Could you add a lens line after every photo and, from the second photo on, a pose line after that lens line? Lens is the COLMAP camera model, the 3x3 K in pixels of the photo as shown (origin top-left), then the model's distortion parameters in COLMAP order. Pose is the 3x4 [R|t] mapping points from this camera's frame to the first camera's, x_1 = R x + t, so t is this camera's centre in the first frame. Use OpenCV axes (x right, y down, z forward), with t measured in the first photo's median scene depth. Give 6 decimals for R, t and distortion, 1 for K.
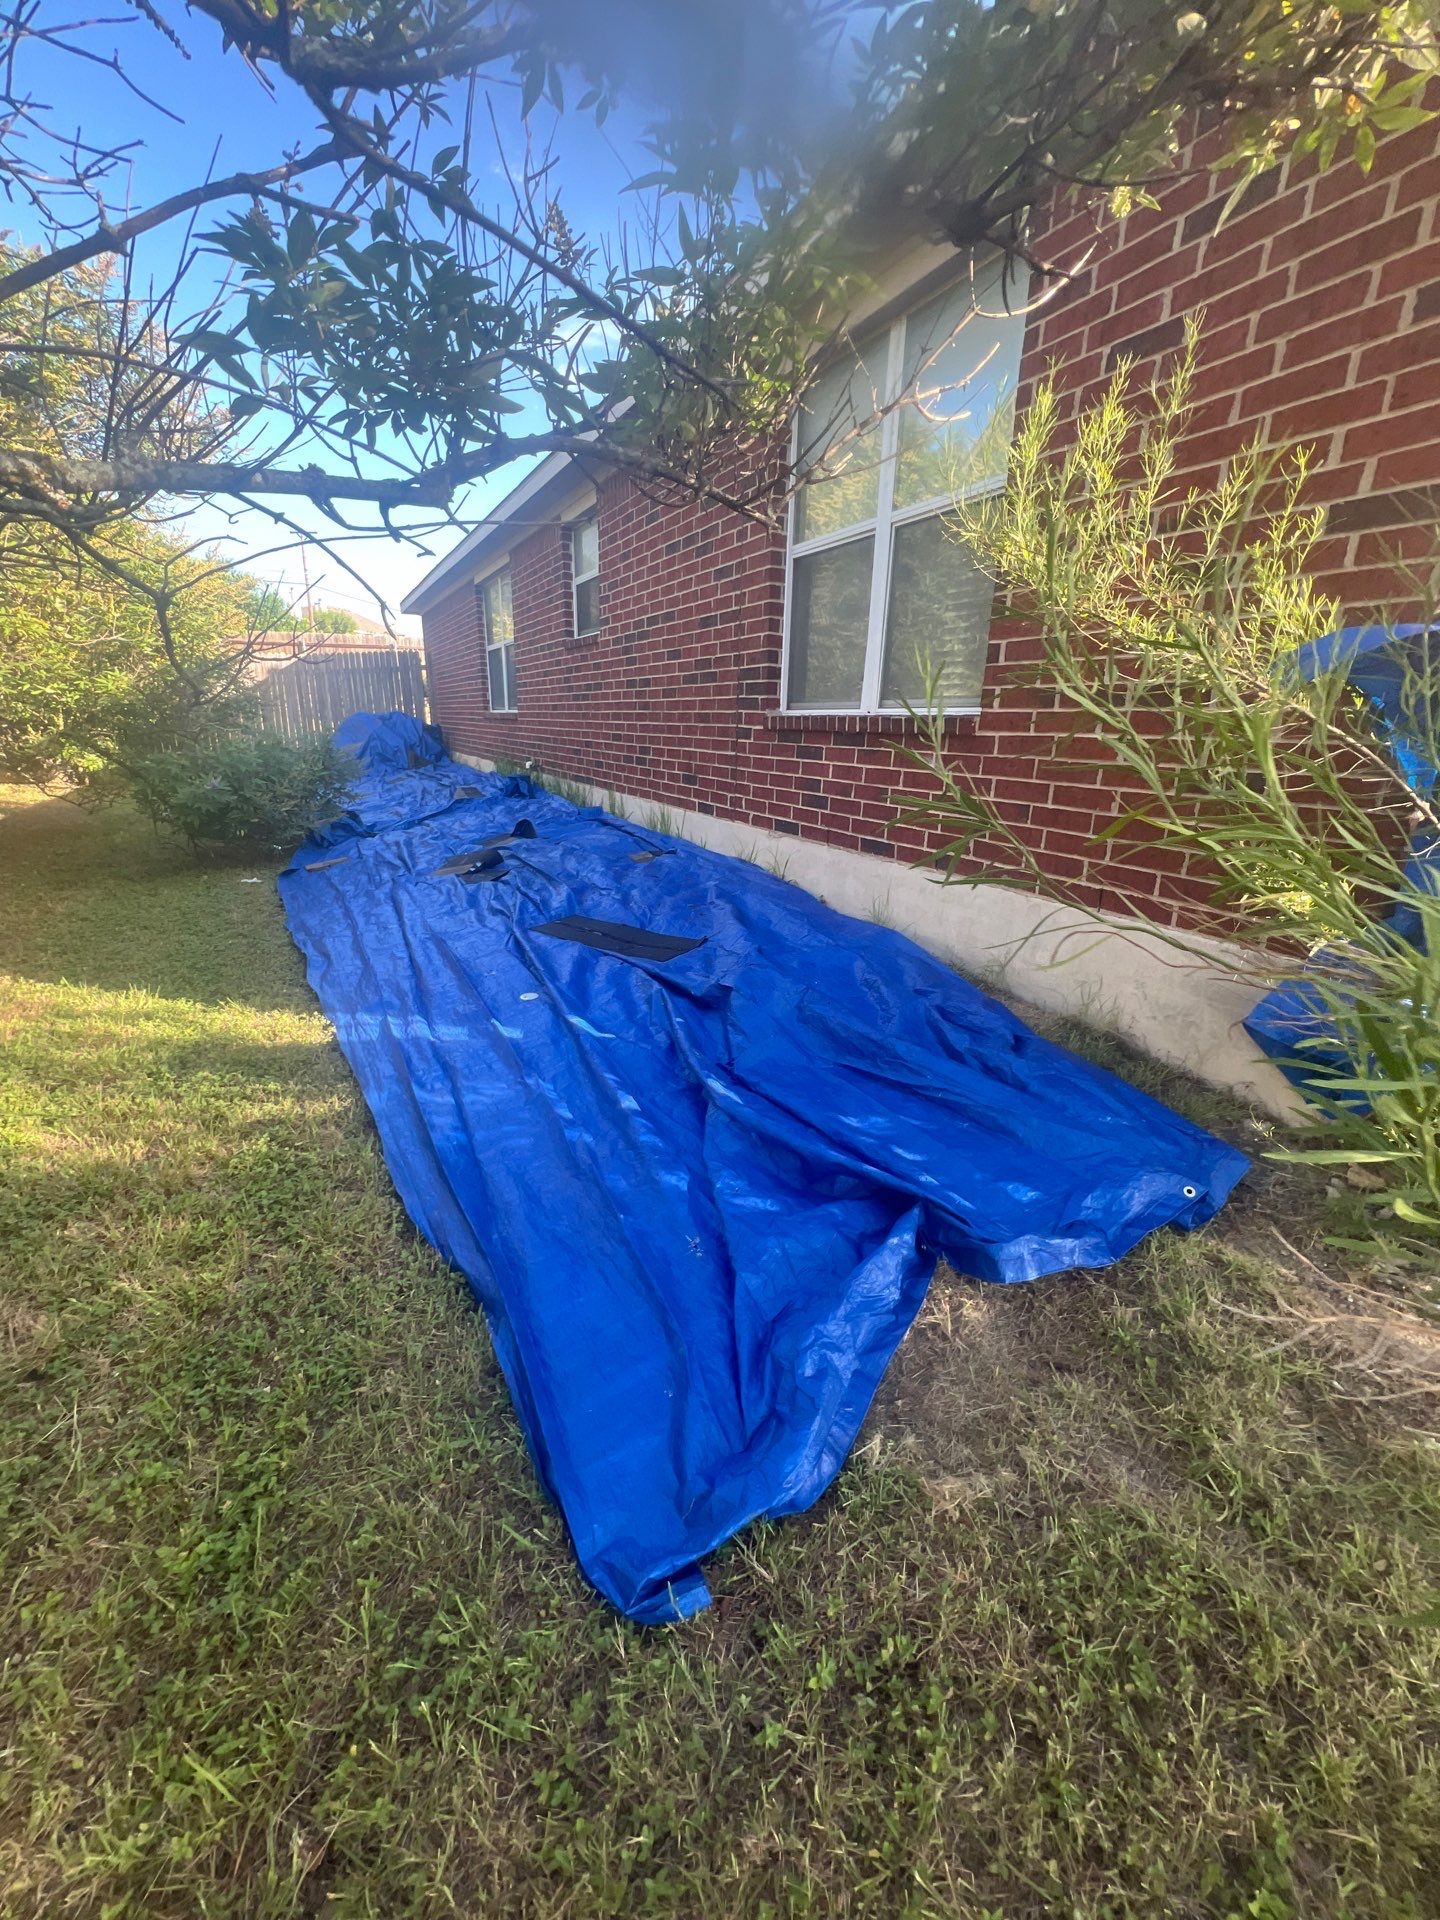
lens RADIAL K [[768.6, 0, 720.3], [0, 768.6, 961.1], [0, 0, 1]] dist [-0.002429, 0.000727]
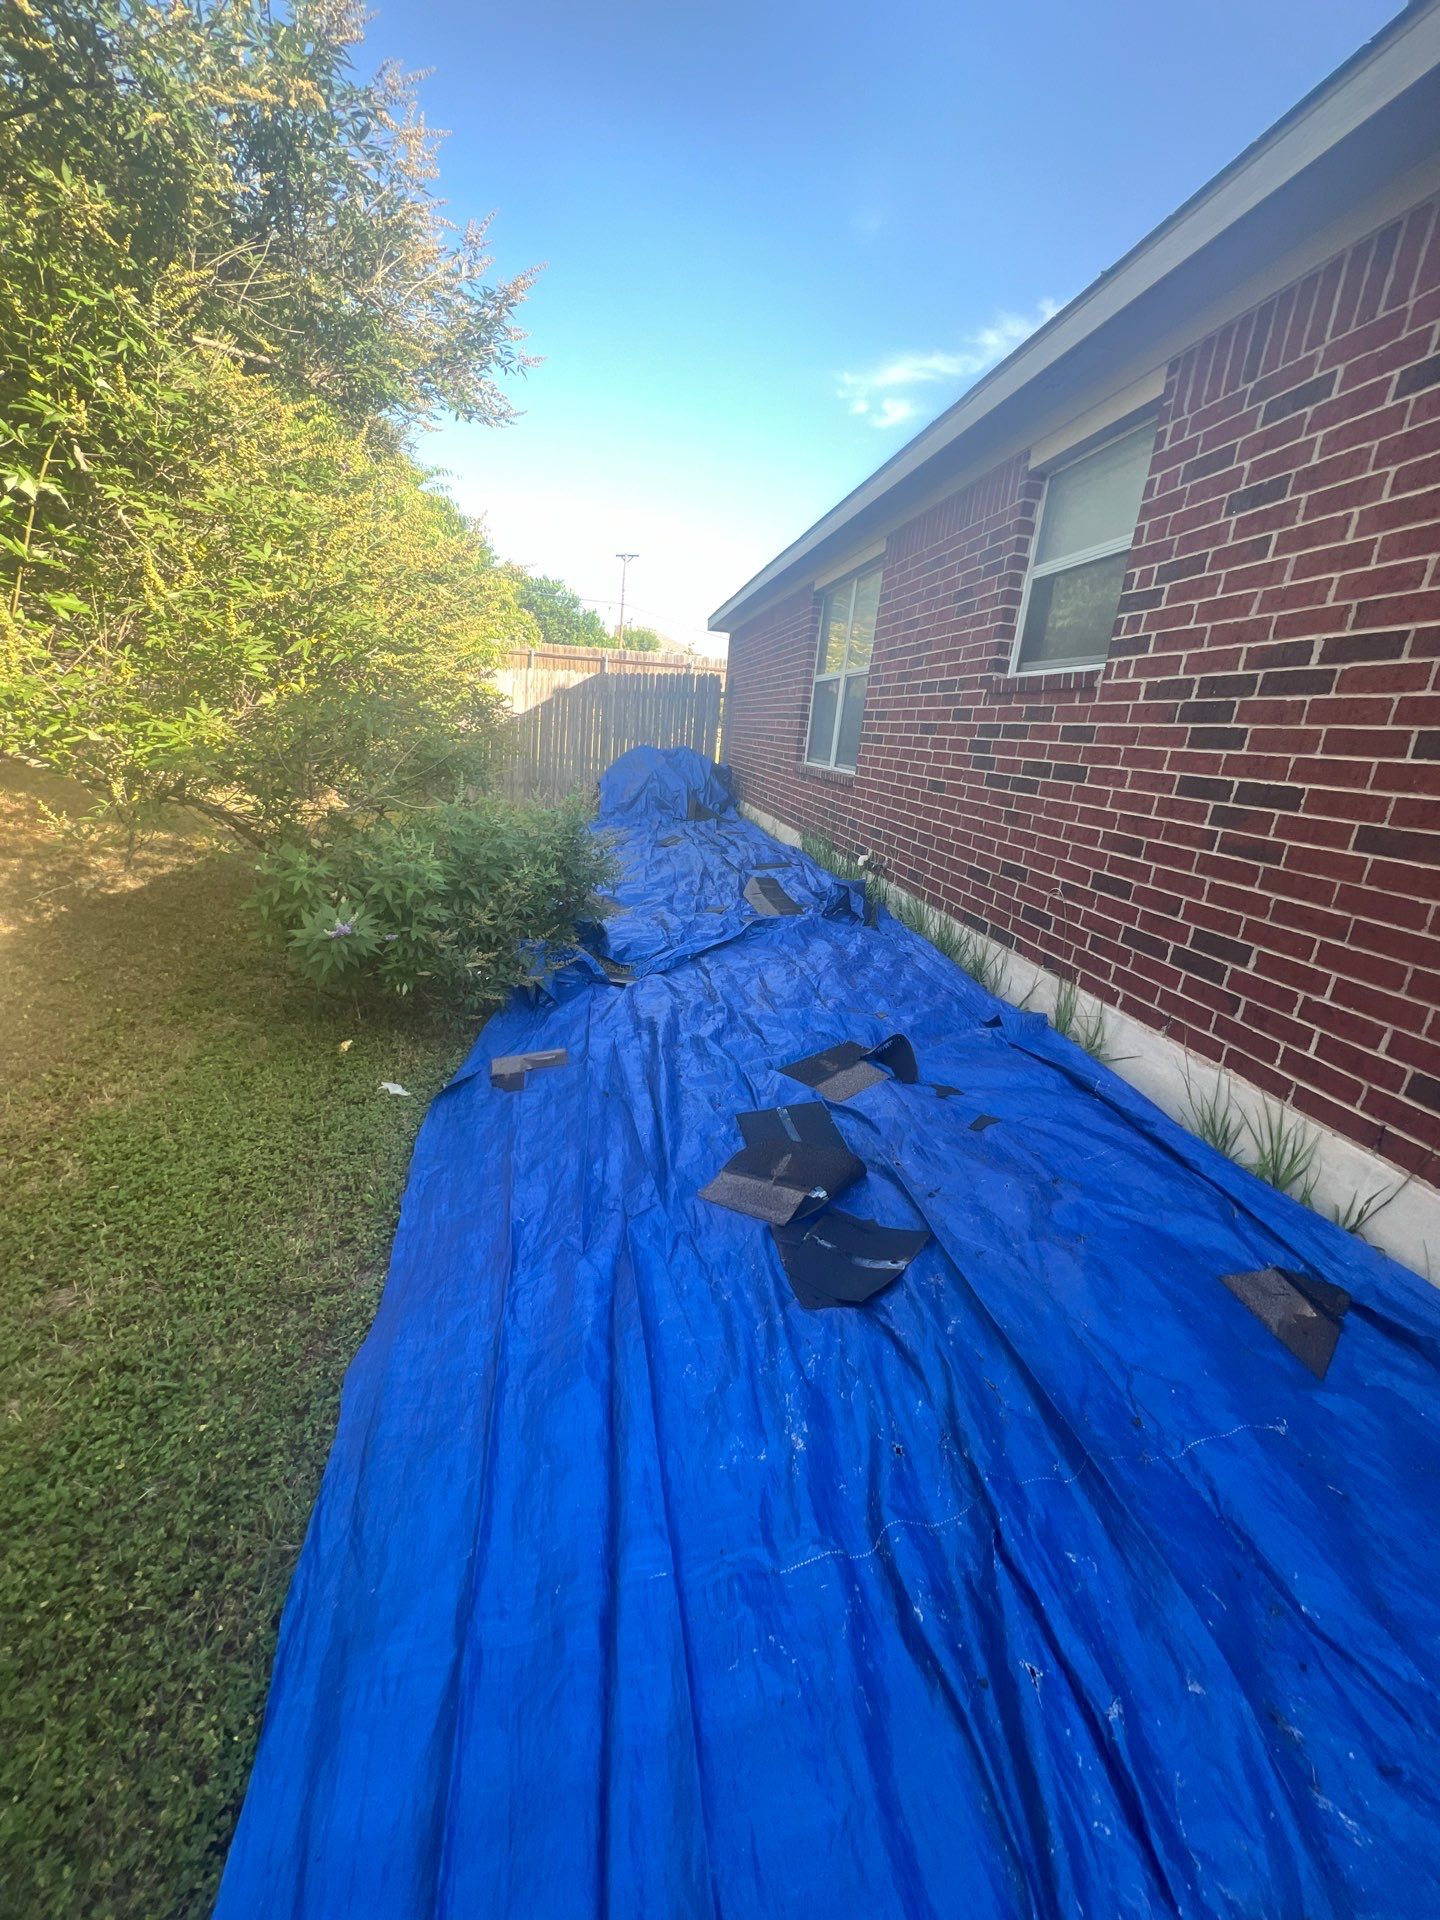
lens RADIAL K [[768.6, 0, 717.8], [0, 768.6, 958.8], [0, 0, 1]] dist [-0.002429, 0.000727]
pose [[0.942483, 0.154621, -0.296342, -0.157978], [-0.163774, 0.986479, -0.006155, -0.147953], [0.291384, 0.054334, 0.955062, 0.345669]]
